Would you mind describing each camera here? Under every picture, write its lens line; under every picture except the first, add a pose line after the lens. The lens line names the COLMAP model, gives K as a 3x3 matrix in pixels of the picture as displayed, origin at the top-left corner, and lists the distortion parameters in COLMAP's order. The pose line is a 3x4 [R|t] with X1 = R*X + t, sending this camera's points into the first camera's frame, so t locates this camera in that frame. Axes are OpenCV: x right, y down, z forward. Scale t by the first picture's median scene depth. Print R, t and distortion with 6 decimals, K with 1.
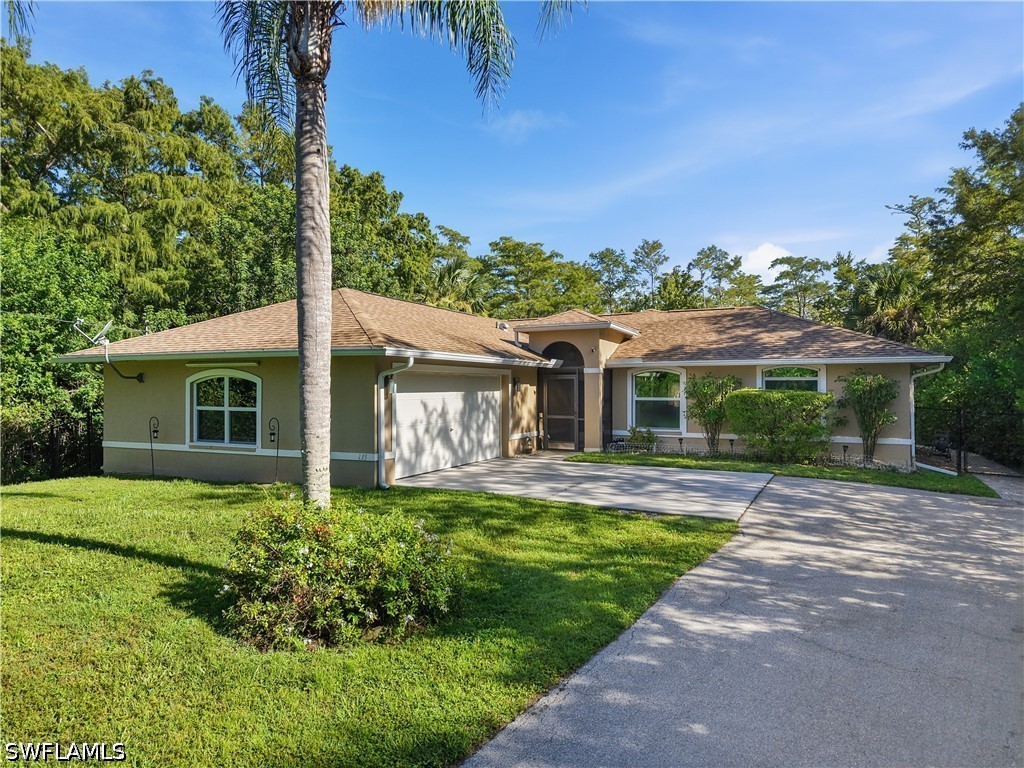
lens RADIAL K [[671.2, 0, 508.5], [0, 671.2, 390.4], [0, 0, 1]] dist [-0.005867, -0.003554]
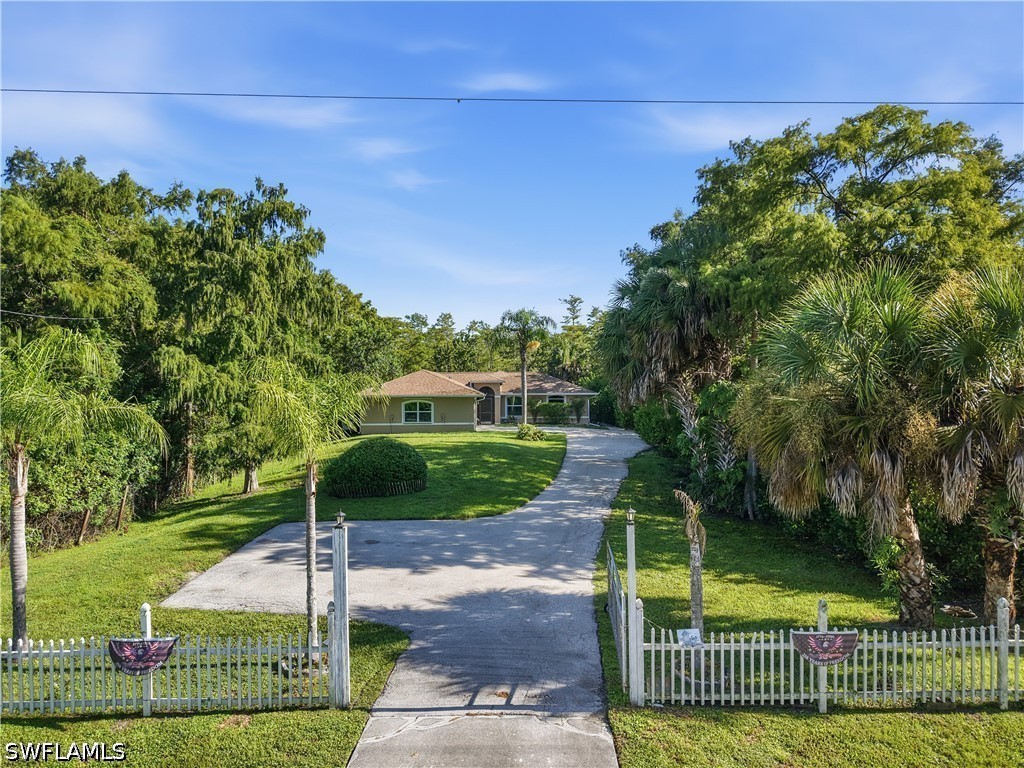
lens RADIAL K [[671.2, 0, 514.7], [0, 671.2, 385.8], [0, 0, 1]] dist [-0.005867, -0.003554]
pose [[0.880317, -0.004166, 0.474368, -1.266708], [0.007038, 0.999966, -0.004279, -0.067199], [-0.474334, 0.007106, 0.880316, -1.724430]]
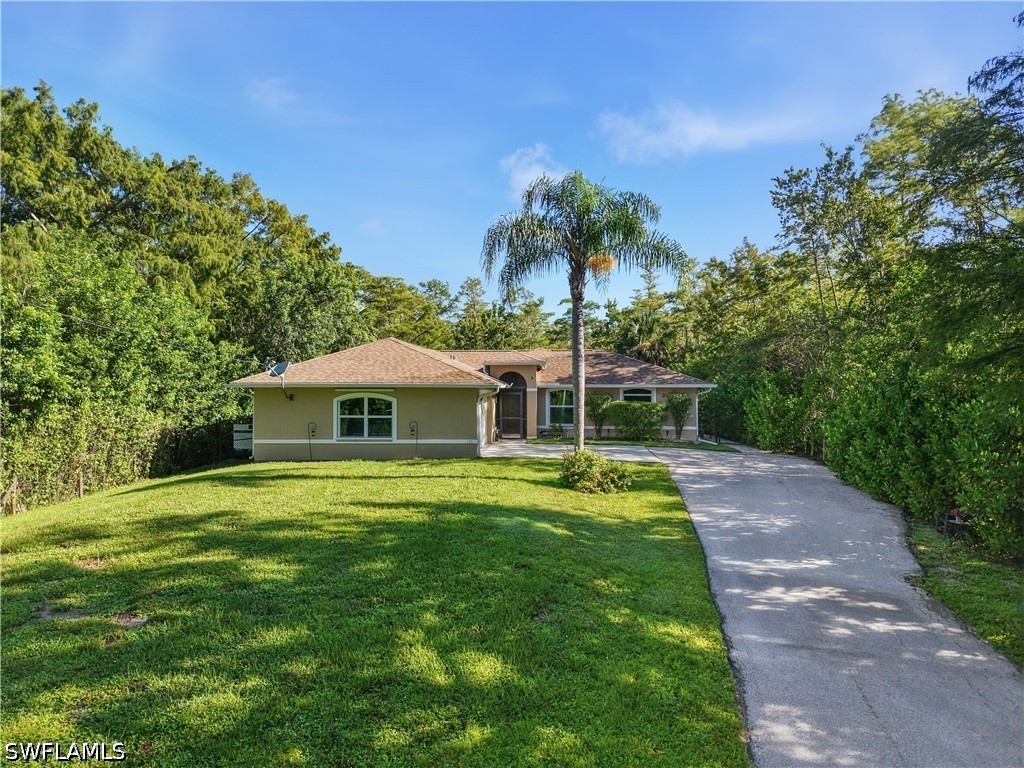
lens RADIAL K [[671.2, 0, 504.4], [0, 671.2, 384.3], [0, 0, 1]] dist [-0.005867, -0.003554]
pose [[0.923865, 0.002275, 0.382711, -0.596566], [0.000949, 0.999966, -0.008237, -0.030998], [-0.382717, 0.007973, 0.923831, -0.532580]]
